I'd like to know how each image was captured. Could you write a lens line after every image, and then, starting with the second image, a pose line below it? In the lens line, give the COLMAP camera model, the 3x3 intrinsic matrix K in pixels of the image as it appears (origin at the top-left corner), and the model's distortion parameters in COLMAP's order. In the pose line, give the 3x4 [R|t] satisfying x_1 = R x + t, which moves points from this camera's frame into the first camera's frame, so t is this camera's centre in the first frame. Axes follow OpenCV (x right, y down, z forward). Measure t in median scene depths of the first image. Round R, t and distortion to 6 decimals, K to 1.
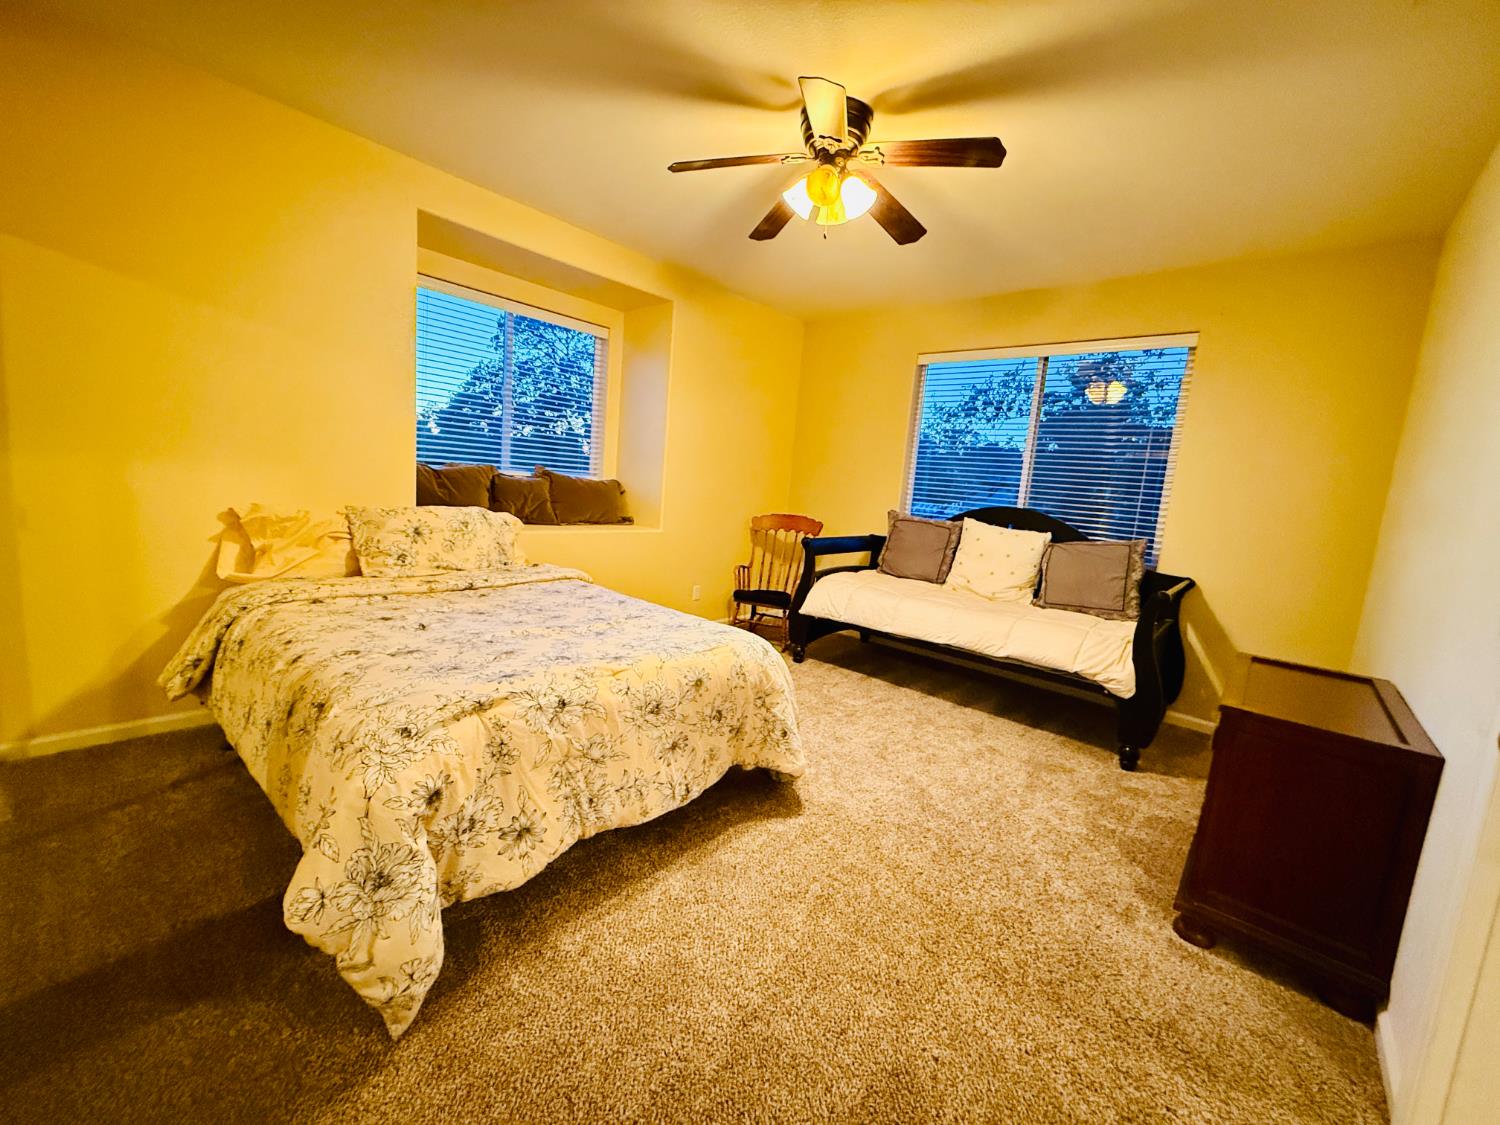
lens RADIAL K [[604.9, 0, 745.9], [0, 604.9, 564.5], [0, 0, 1]] dist [0.001690, 0.000423]
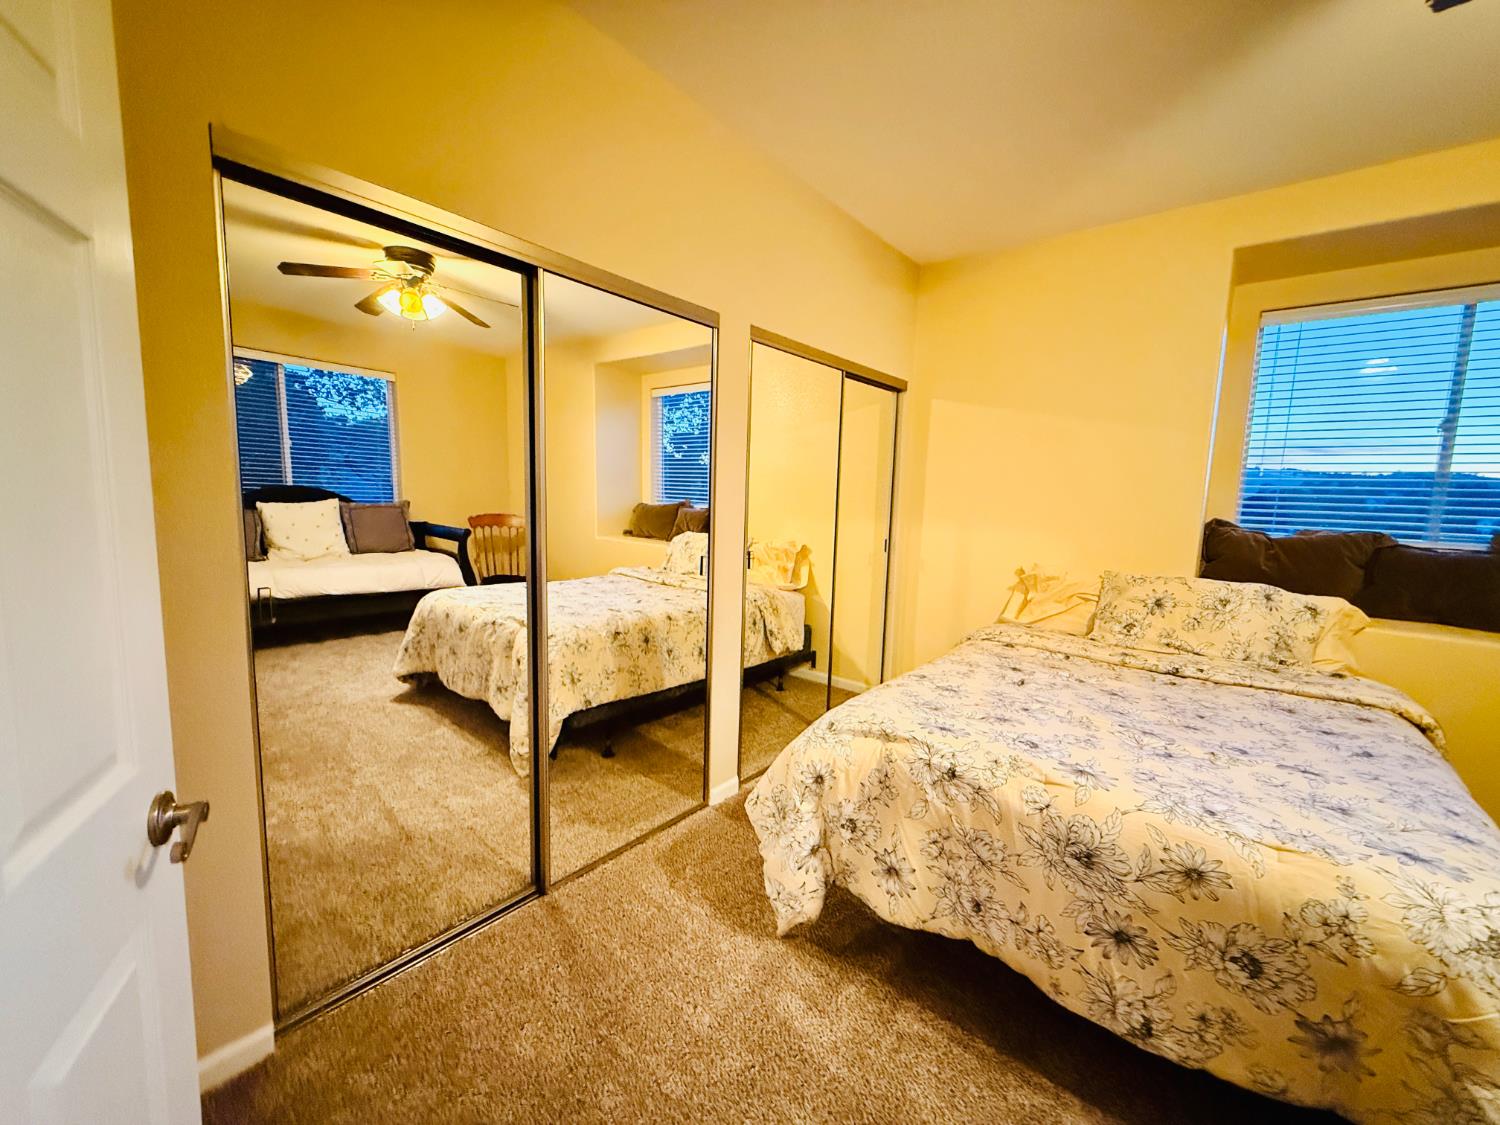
lens RADIAL K [[604.9, 0, 746.4], [0, 604.9, 559.1], [0, 0, 1]] dist [0.001690, 0.000423]
pose [[0.037553, 0.035566, -0.998662, 0.532086], [-0.166209, 0.985668, 0.028853, -0.064646], [0.985375, 0.164903, 0.042926, 0.501709]]
